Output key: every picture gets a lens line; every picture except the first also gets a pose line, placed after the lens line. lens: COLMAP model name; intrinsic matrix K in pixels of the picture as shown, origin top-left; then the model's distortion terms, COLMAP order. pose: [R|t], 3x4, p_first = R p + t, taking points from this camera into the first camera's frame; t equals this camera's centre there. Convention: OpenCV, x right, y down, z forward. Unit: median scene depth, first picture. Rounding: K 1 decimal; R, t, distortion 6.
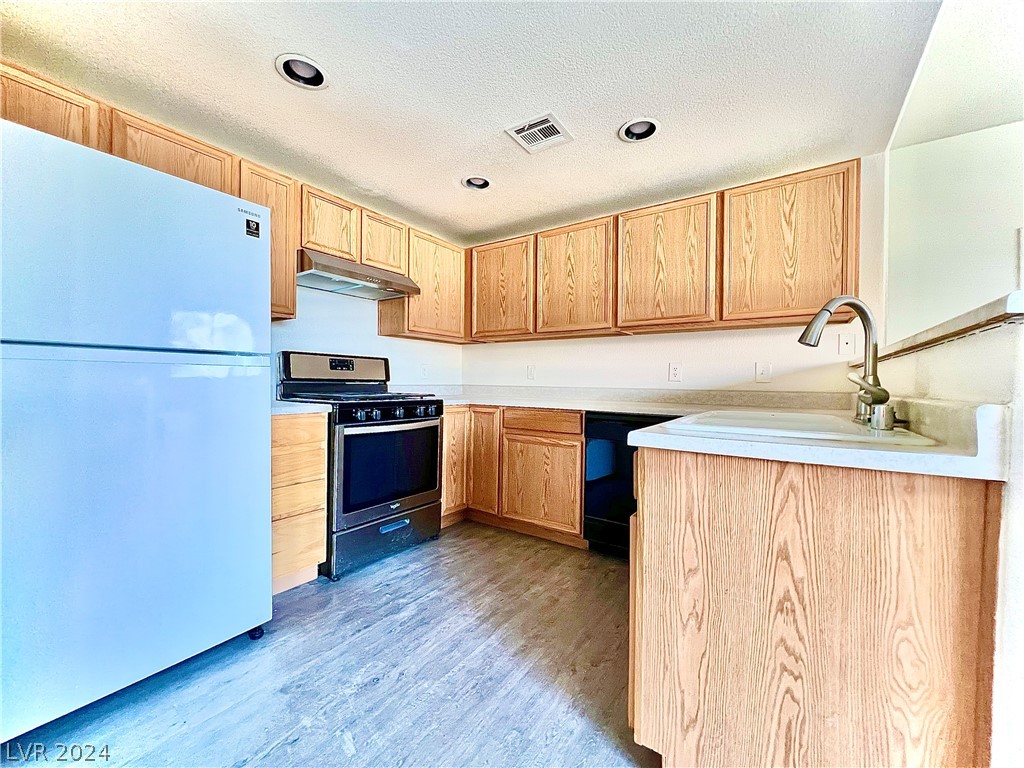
lens RADIAL K [[408.6, 0, 513.5], [0, 408.6, 383.6], [0, 0, 1]] dist [-0.002680, 0.000310]
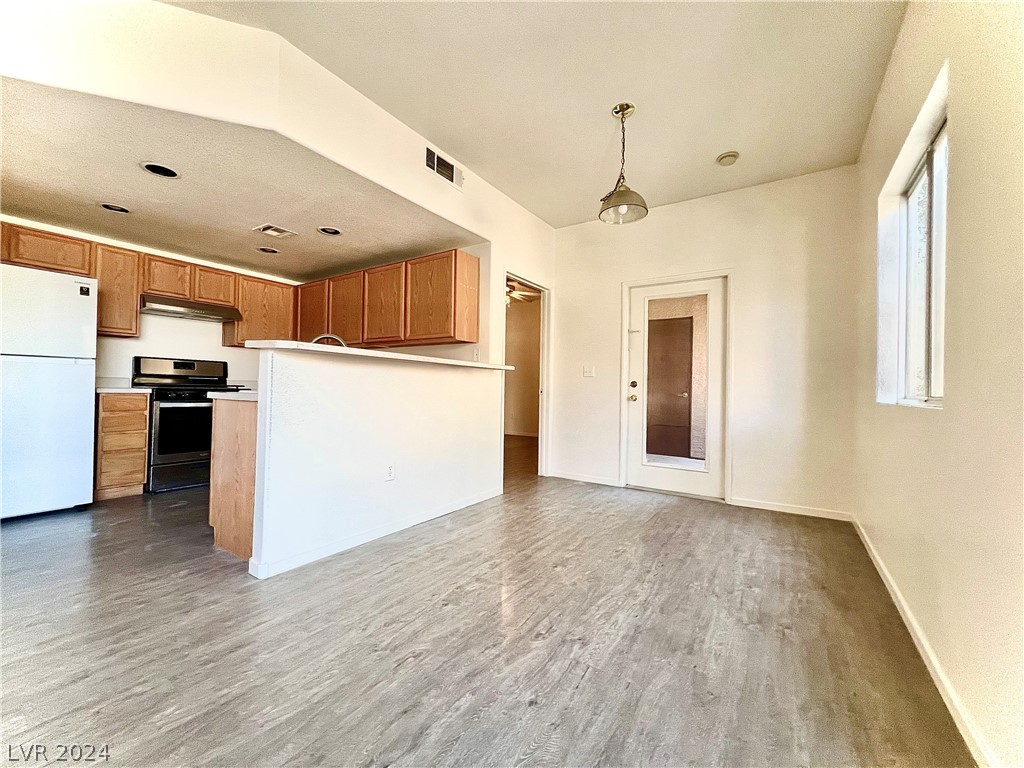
lens RADIAL K [[408.6, 0, 513.5], [0, 408.6, 383.6], [0, 0, 1]] dist [-0.002680, 0.000310]
pose [[0.999759, 0.007652, 0.020555, 0.834722], [-0.007314, 0.999838, -0.016446, 0.038846], [-0.020678, 0.016292, 0.999653, -0.583161]]
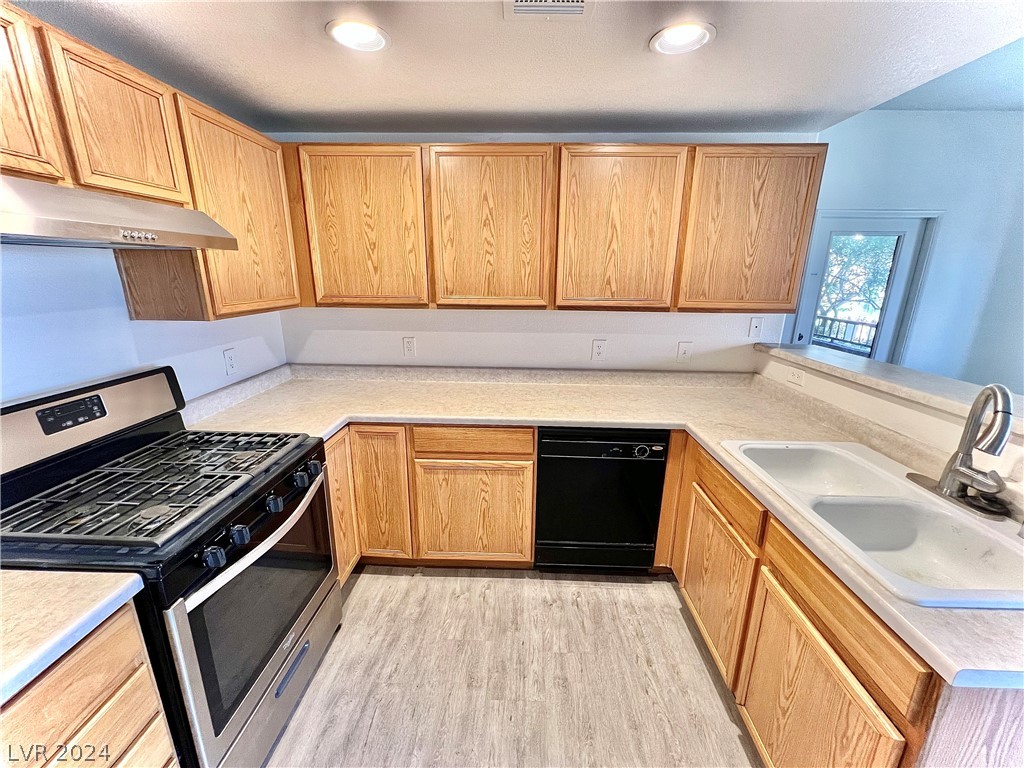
lens RADIAL K [[408.6, 0, 513.5], [0, 408.6, 383.6], [0, 0, 1]] dist [-0.002680, 0.000310]
pose [[0.841794, -0.145210, 0.519902, -0.255532], [0.003166, 0.964450, 0.264247, -0.213445], [-0.539790, -0.220796, 0.812327, 0.398841]]
